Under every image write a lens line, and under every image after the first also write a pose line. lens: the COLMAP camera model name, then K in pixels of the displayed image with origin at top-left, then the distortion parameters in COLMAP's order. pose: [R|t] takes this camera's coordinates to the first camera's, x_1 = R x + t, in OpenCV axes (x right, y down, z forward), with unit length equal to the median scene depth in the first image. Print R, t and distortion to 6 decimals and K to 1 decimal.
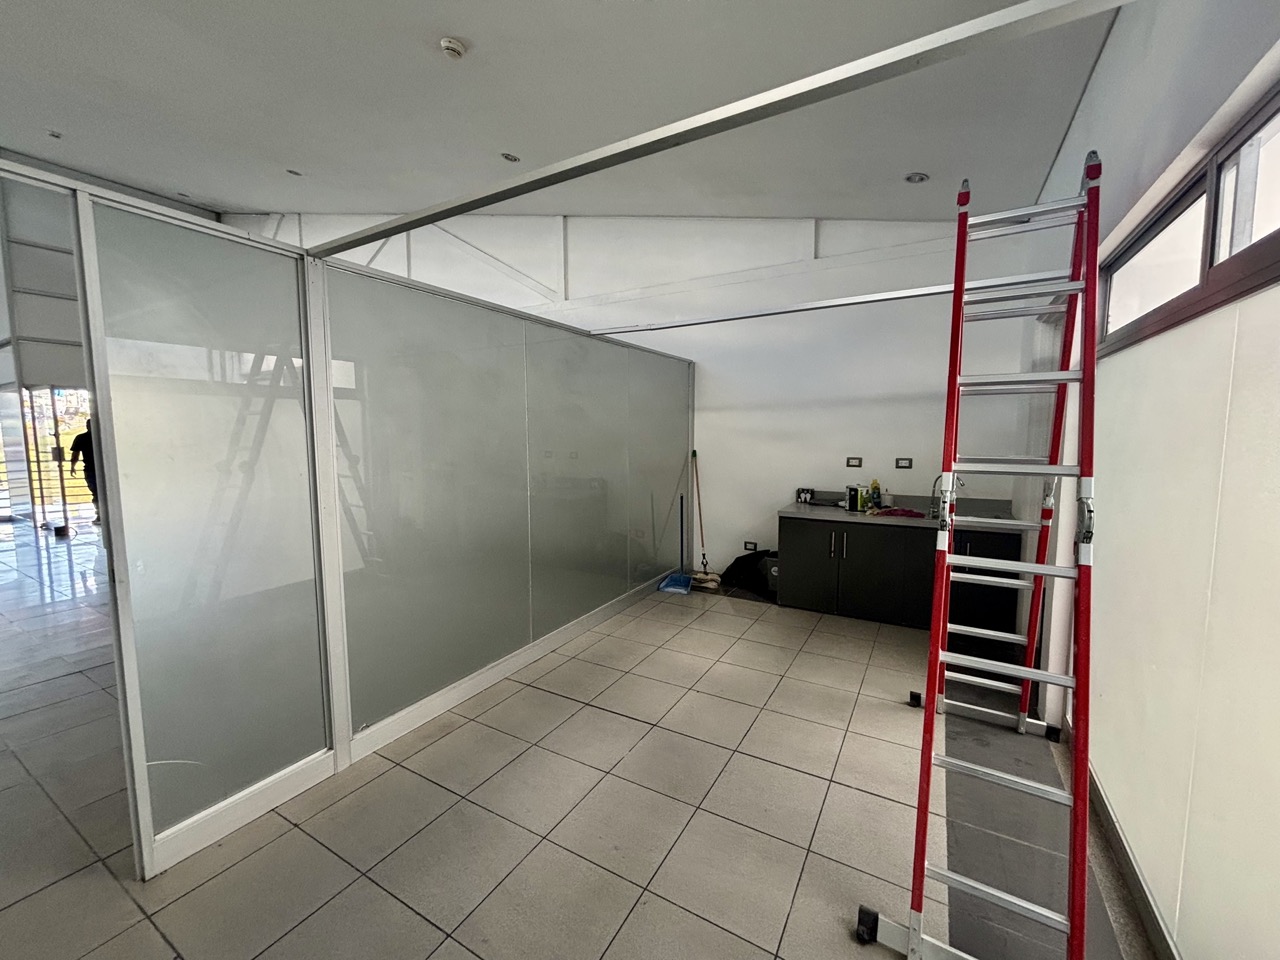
lens RADIAL K [[514.6, 0, 636.6], [0, 514.6, 481.3], [0, 0, 1]] dist [0.001432, 0.000208]
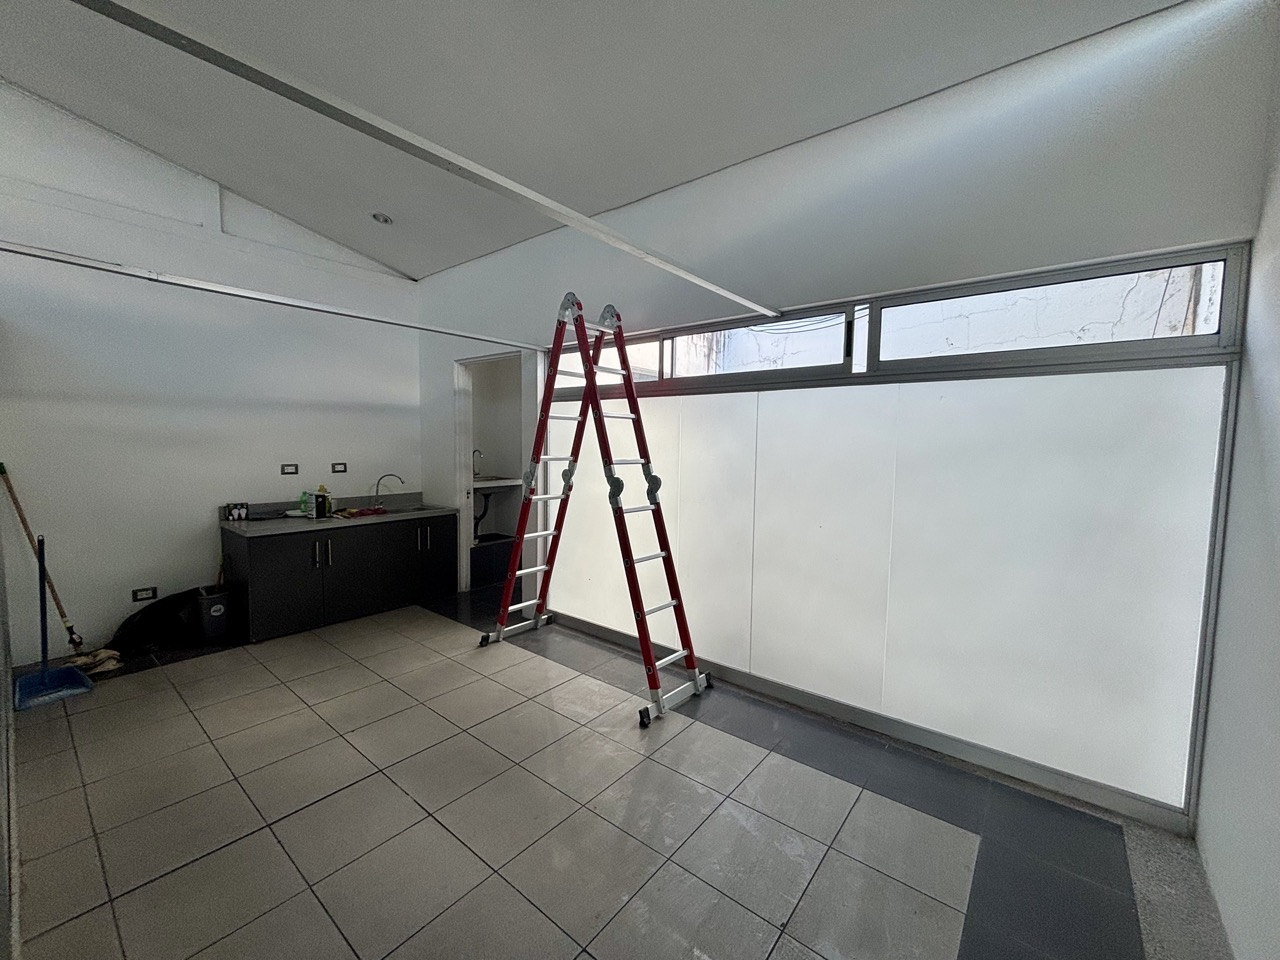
lens RADIAL K [[514.6, 0, 636.6], [0, 514.6, 481.3], [0, 0, 1]] dist [0.001432, 0.000208]
pose [[0.148701, -0.067831, 0.986553, -0.420551], [0.081714, 0.995076, 0.056100, -0.016455], [-0.985500, 0.072273, 0.153511, 0.232562]]
